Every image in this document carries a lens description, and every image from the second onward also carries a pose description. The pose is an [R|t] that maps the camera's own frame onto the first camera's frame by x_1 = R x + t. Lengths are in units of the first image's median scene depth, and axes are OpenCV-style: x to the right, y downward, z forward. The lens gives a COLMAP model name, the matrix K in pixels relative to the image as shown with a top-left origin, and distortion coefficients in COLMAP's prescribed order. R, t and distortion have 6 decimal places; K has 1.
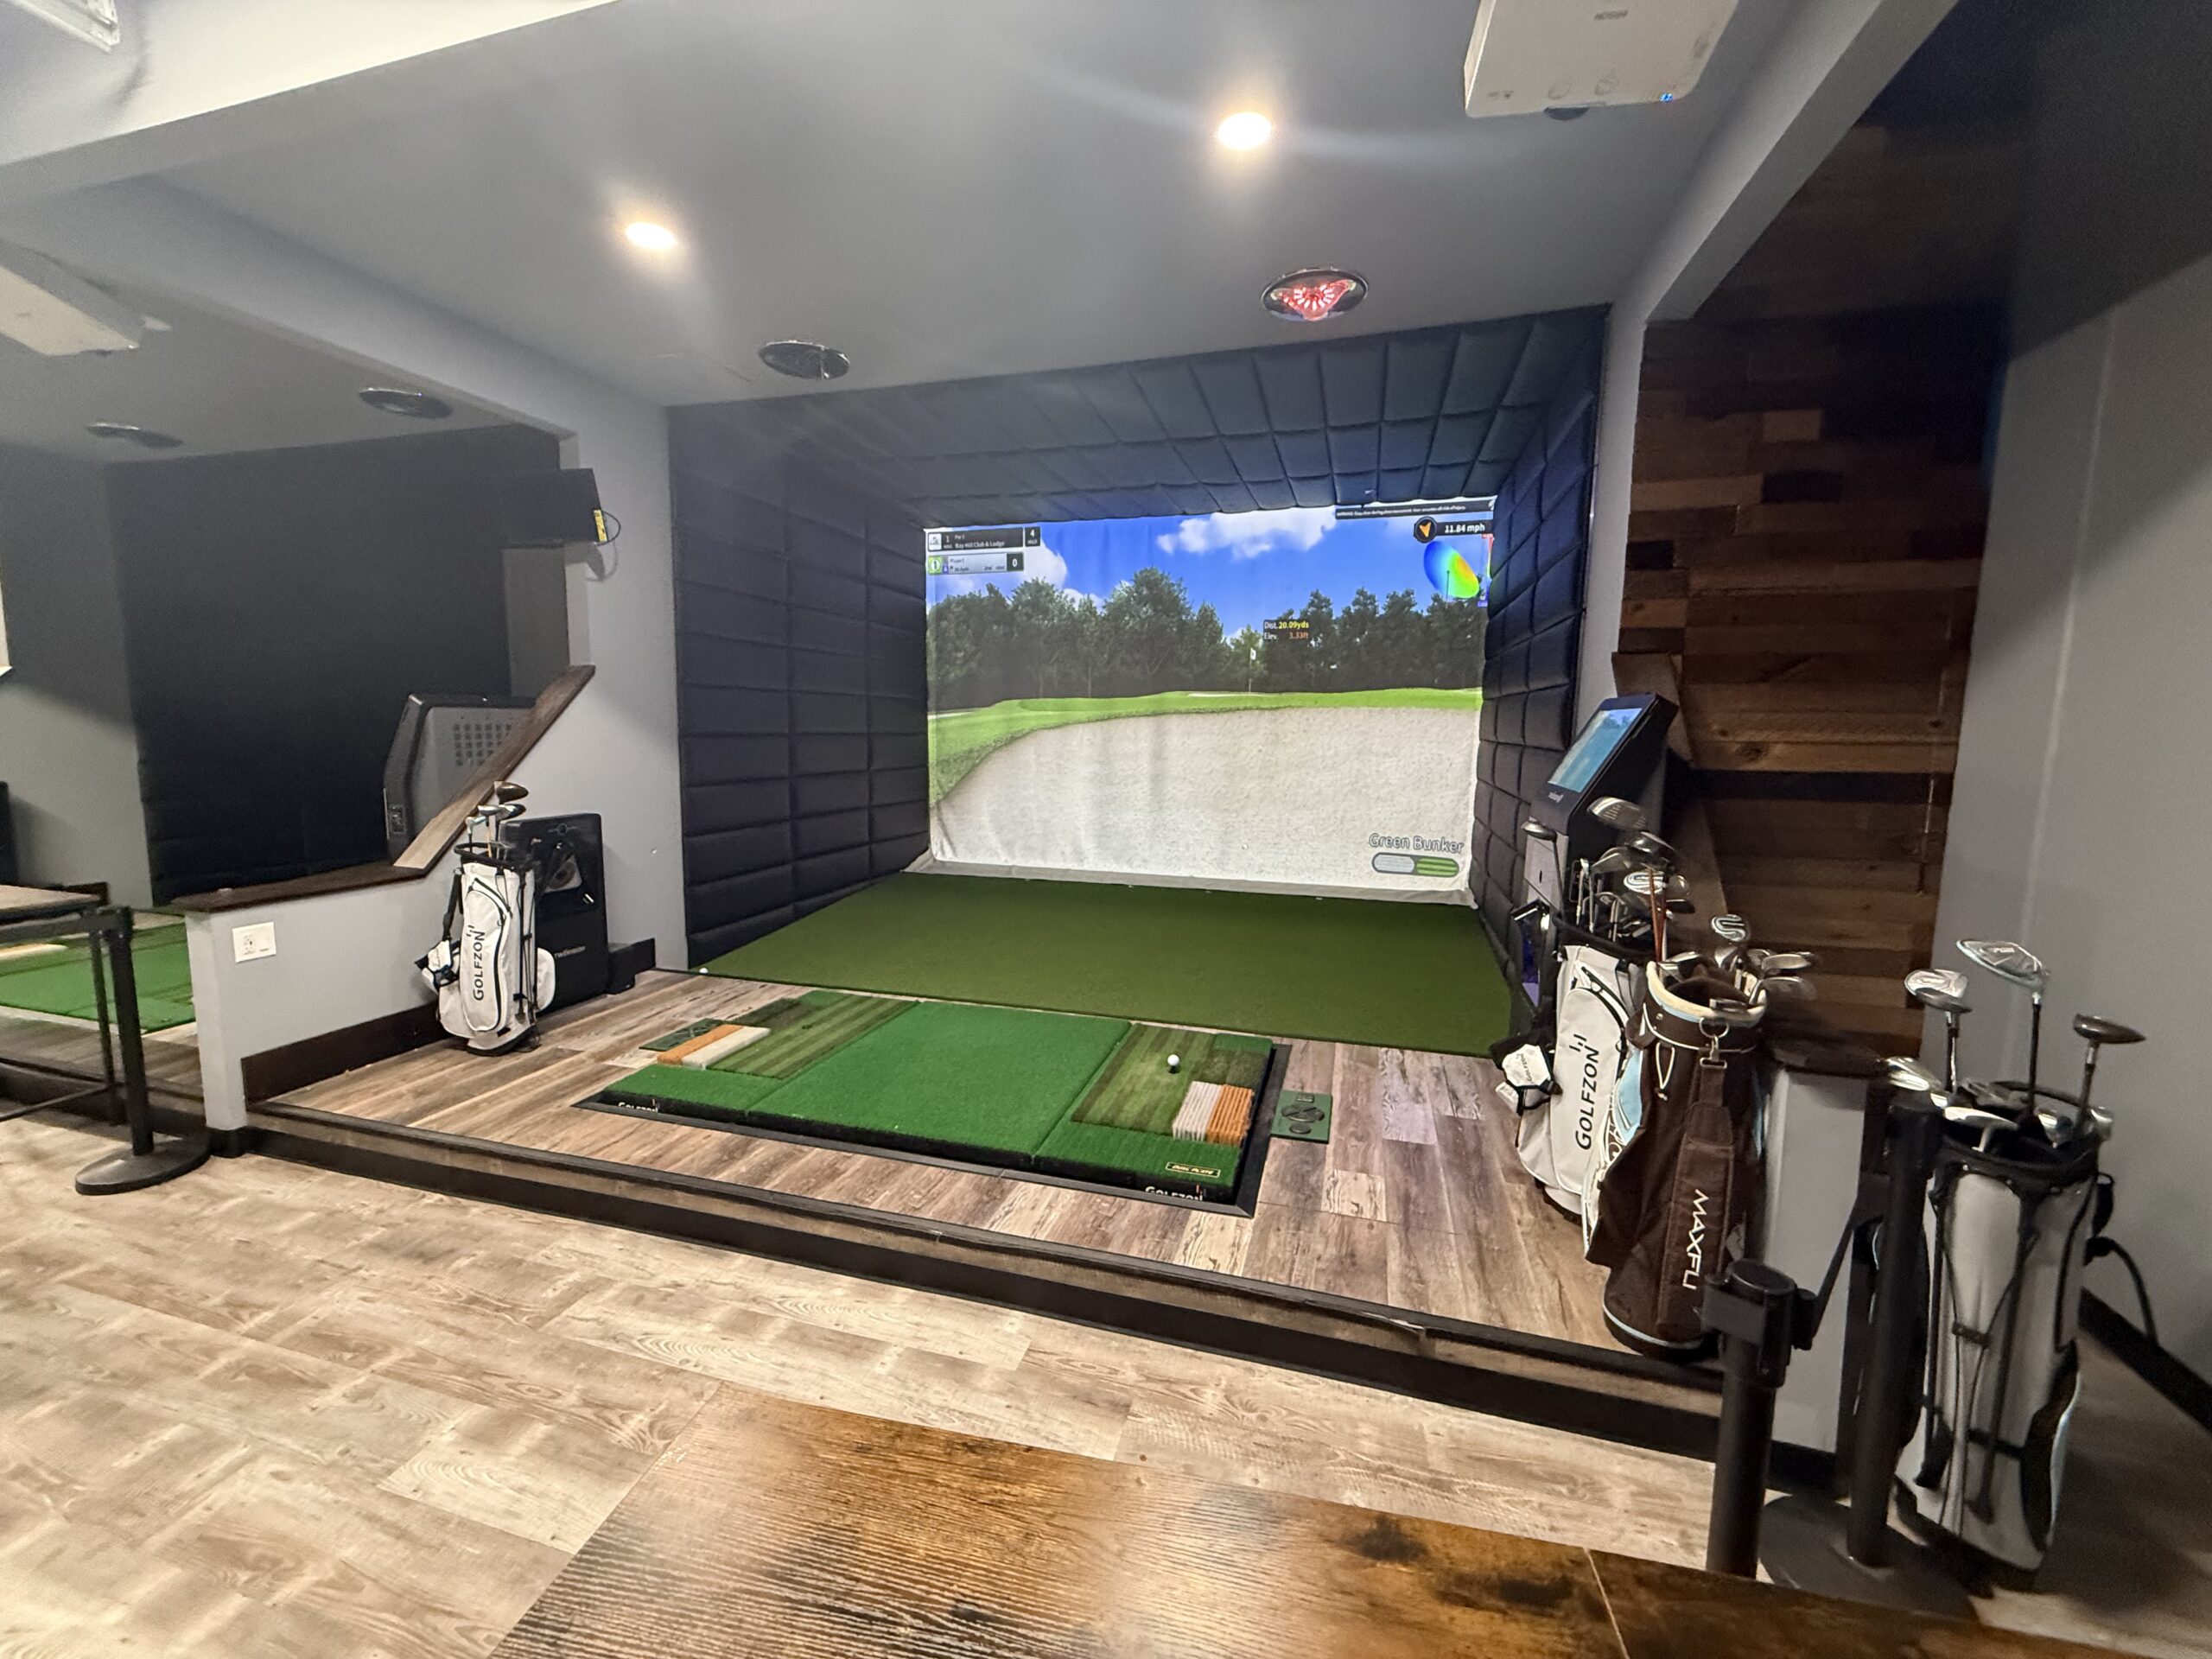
lens RADIAL K [[881.5, 0, 1091.7], [0, 881.5, 826.7], [0, 0, 1]] dist [0.001224, 0.000236]
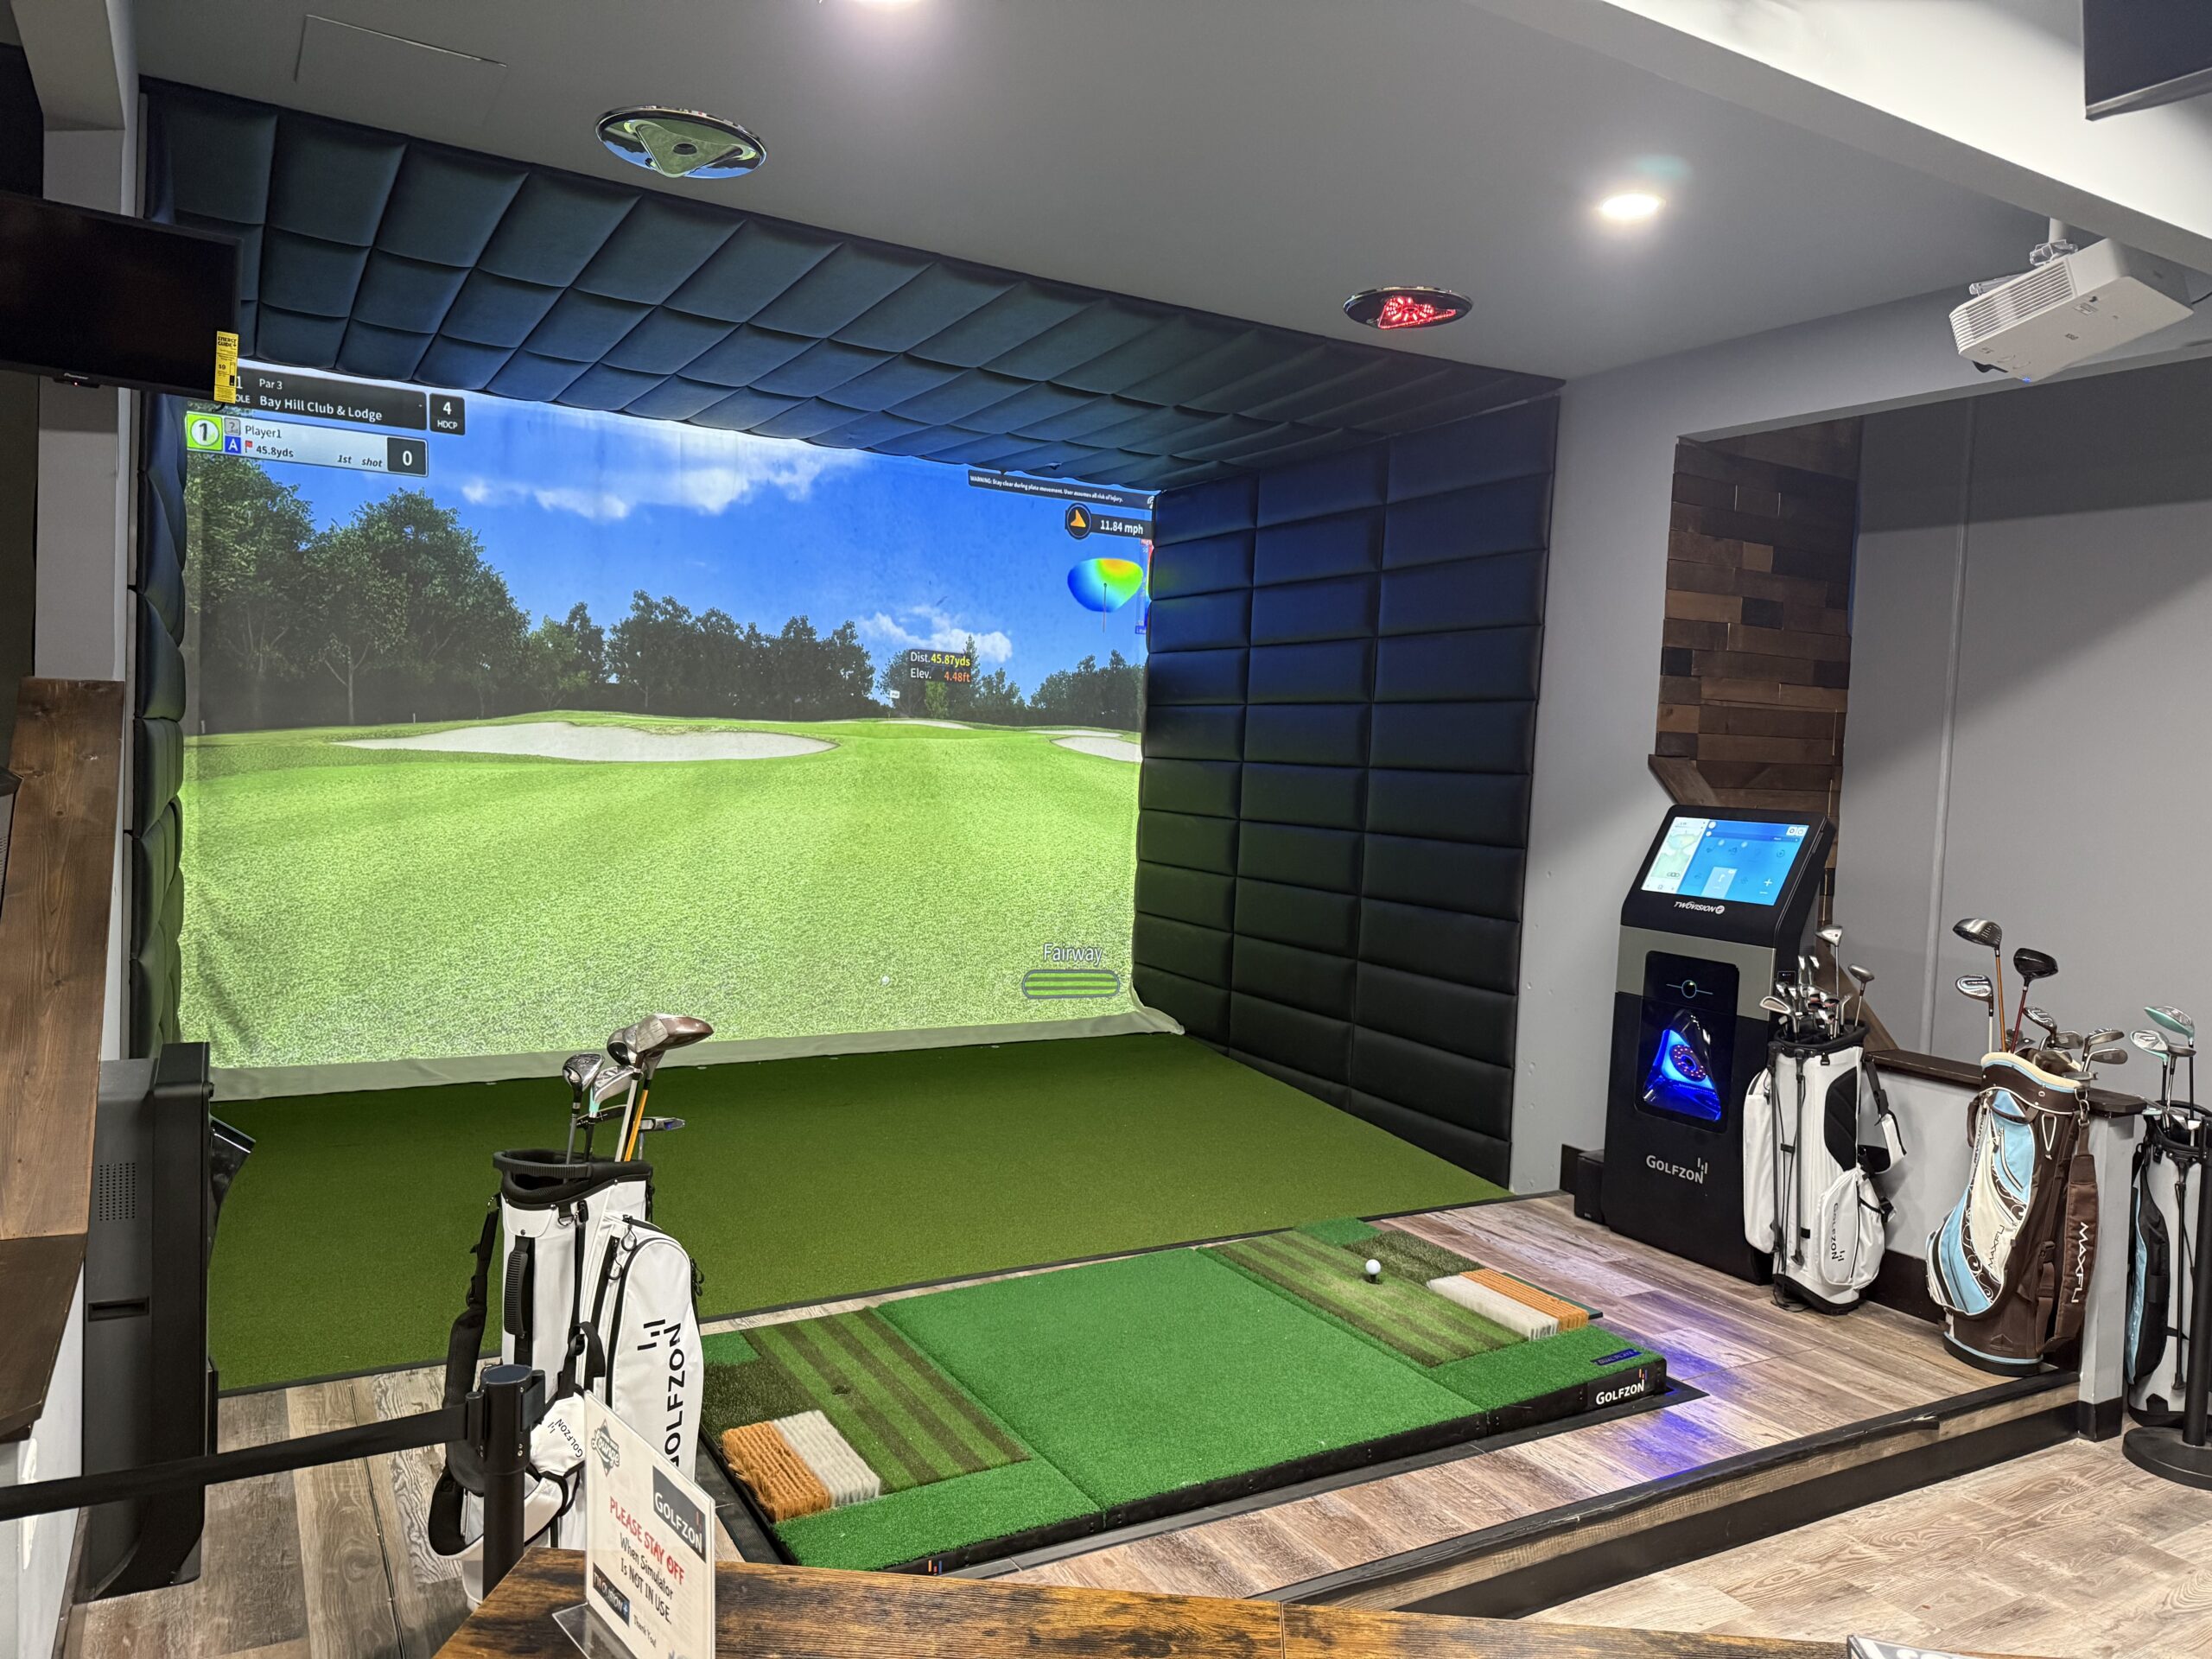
lens RADIAL K [[1554.9, 0, 1124.9], [0, 1554.9, 836.0], [0, 0, 1]] dist [0.043138, -0.054161]
pose [[0.686992, -0.020279, 0.726382, -1.119880], [0.053211, 0.998331, -0.022454, -0.101236], [-0.724714, 0.054077, 0.686924, 0.237595]]
